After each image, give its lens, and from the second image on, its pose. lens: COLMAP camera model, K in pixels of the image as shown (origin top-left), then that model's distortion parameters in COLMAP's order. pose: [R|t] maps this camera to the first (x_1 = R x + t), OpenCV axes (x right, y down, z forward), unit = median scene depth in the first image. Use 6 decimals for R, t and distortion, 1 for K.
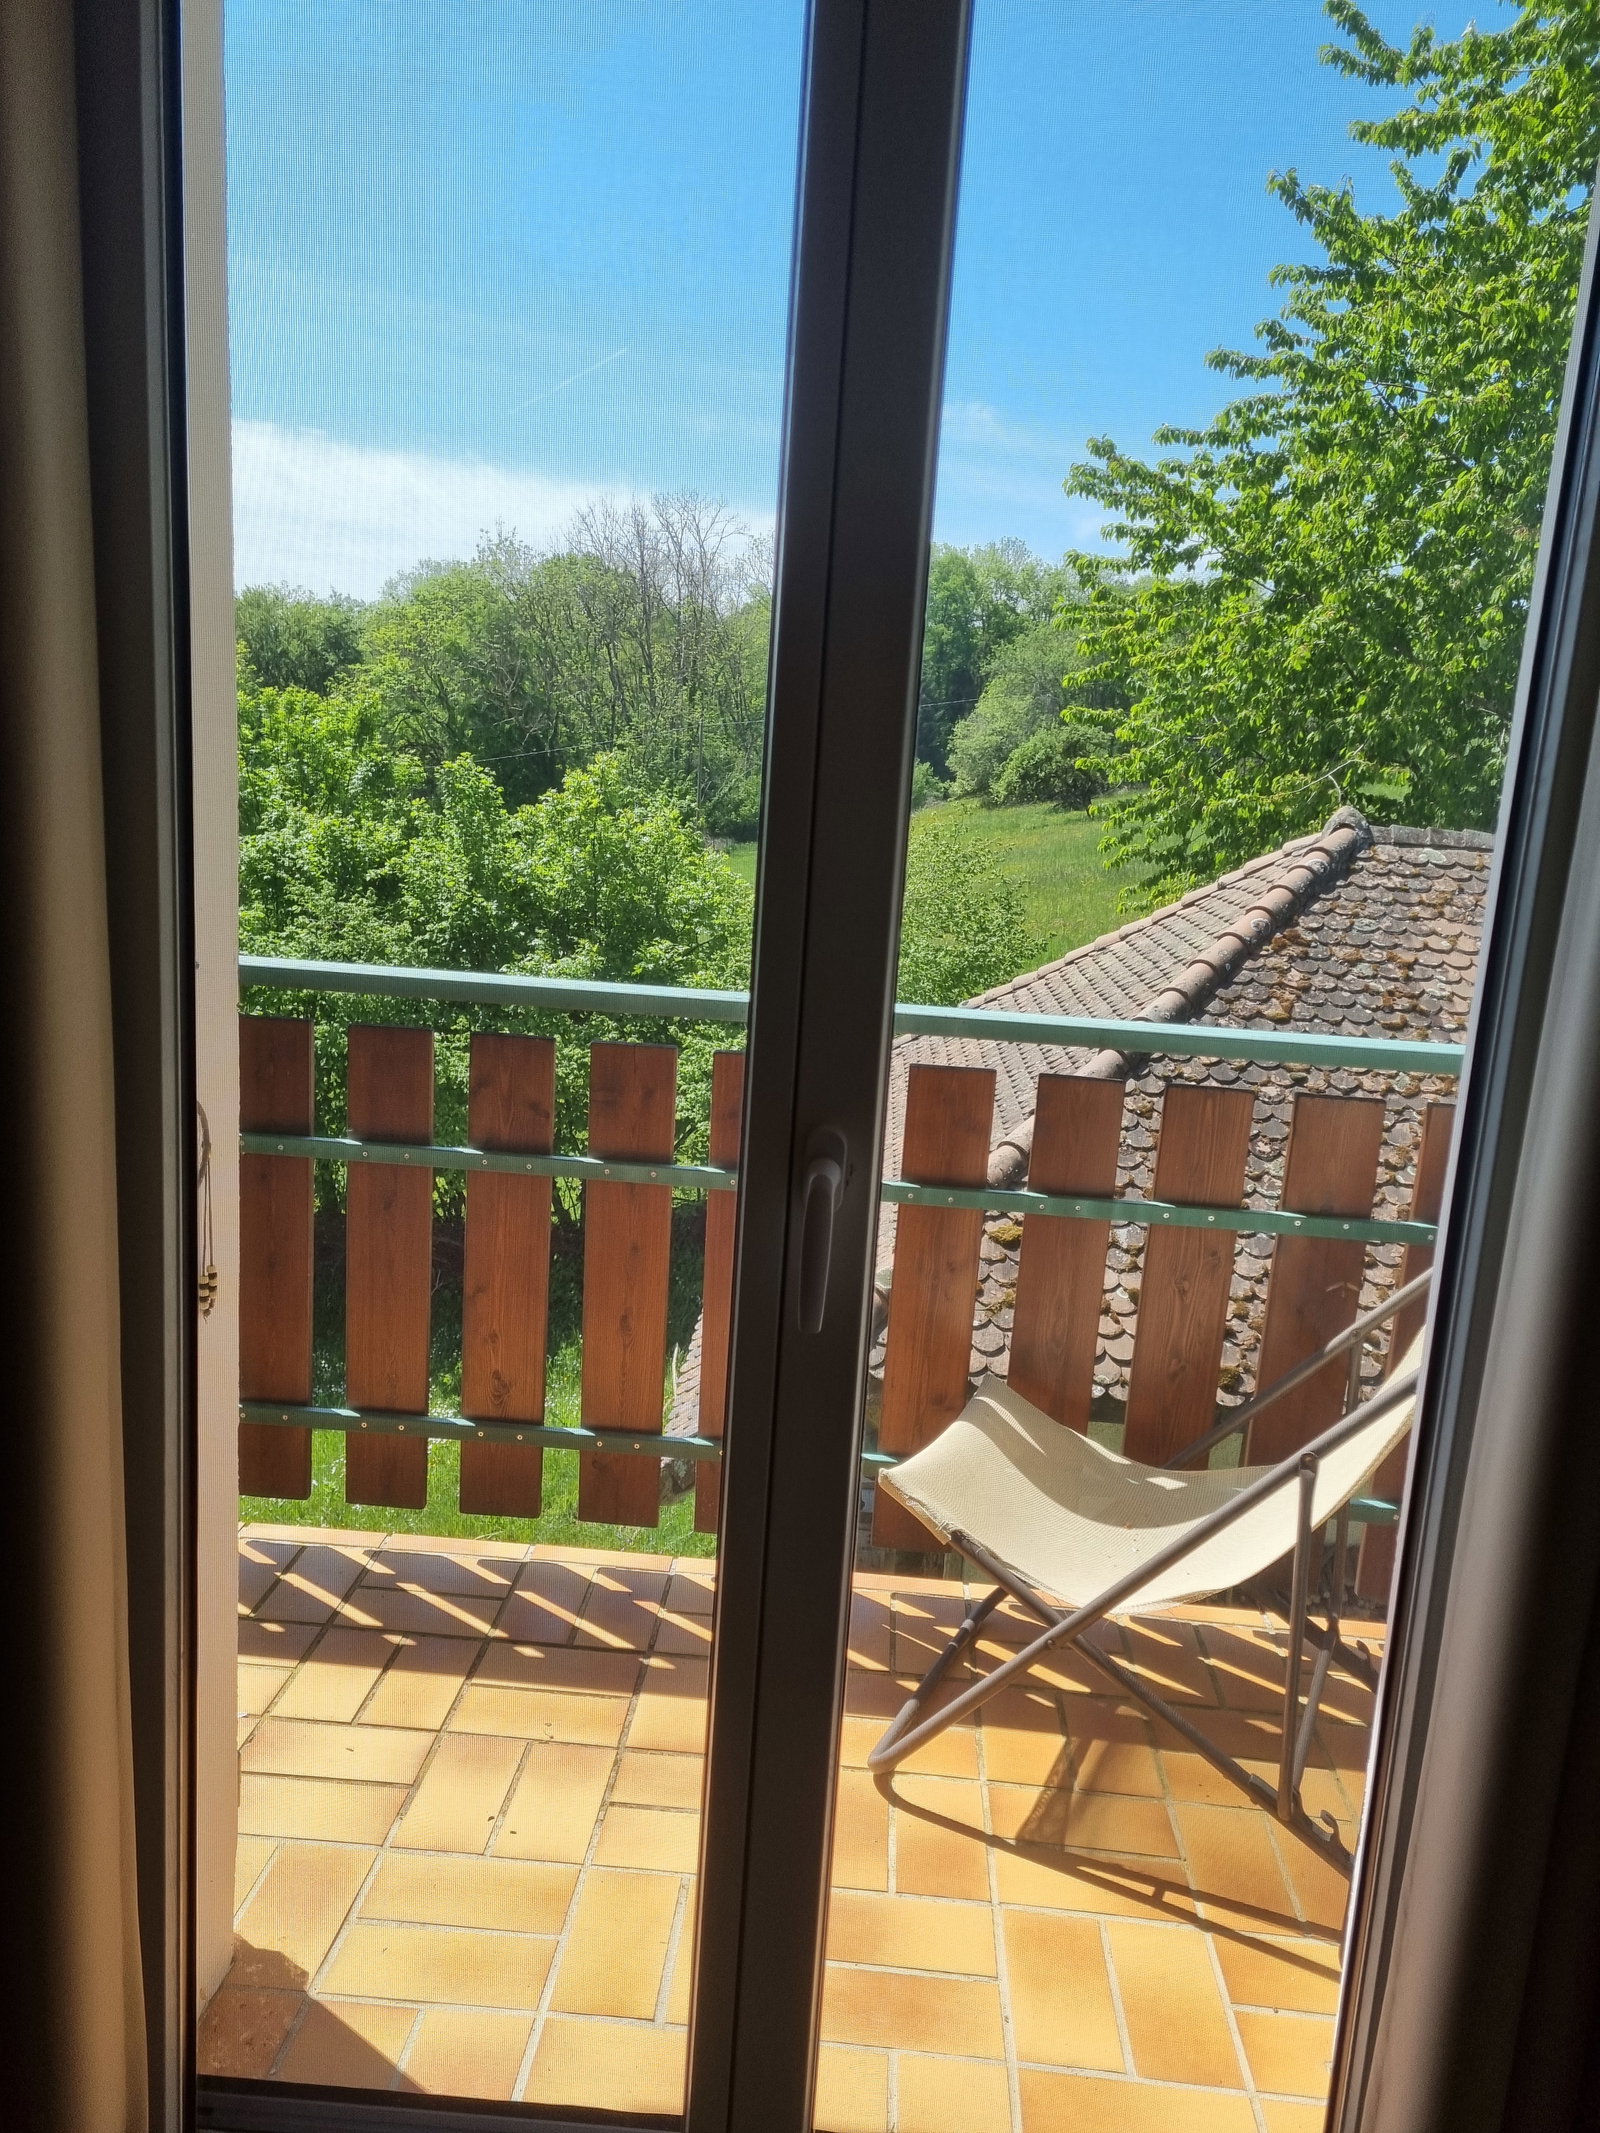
lens RADIAL K [[1588.3, 0, 820.5], [0, 1588.3, 1069.5], [0, 0, 1]] dist [0.074077, -0.061237]
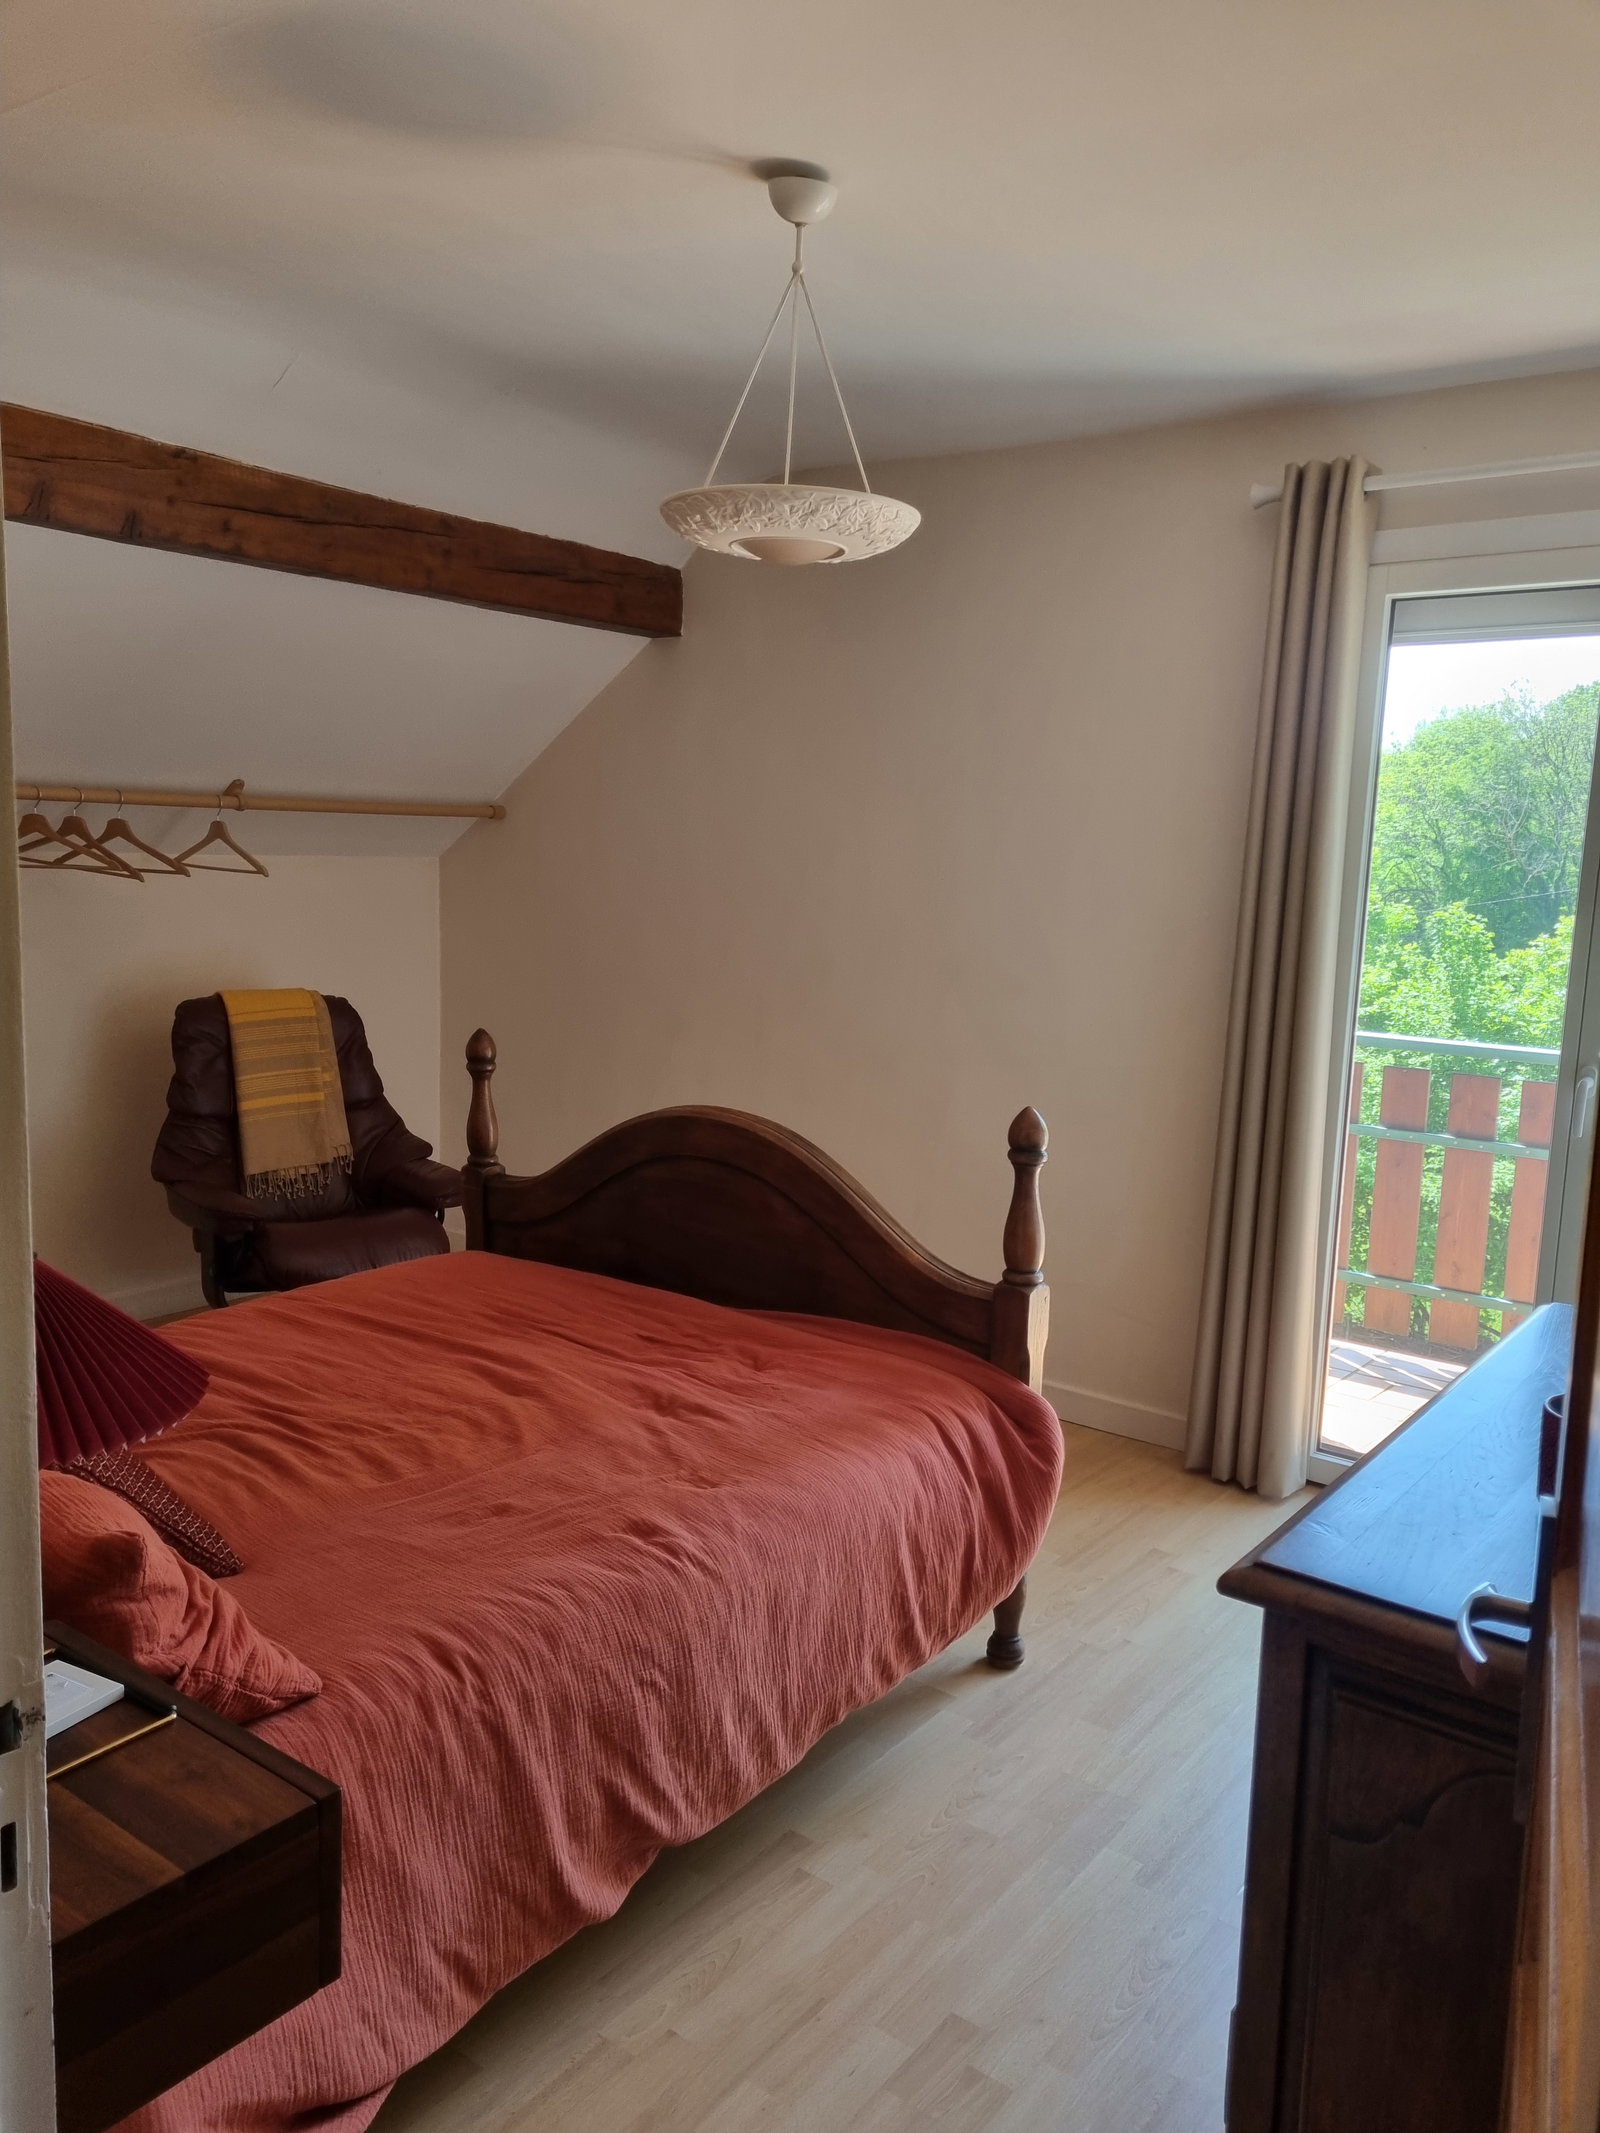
lens RADIAL K [[1588.3, 0, 820.5], [0, 1588.3, 1069.5], [0, 0, 1]] dist [0.074077, -0.061237]
pose [[0.830321, 0.045194, -0.555450, 0.025911], [-0.094476, 0.993694, -0.060378, 0.019587], [0.549219, 0.102610, 0.829355, -0.119150]]
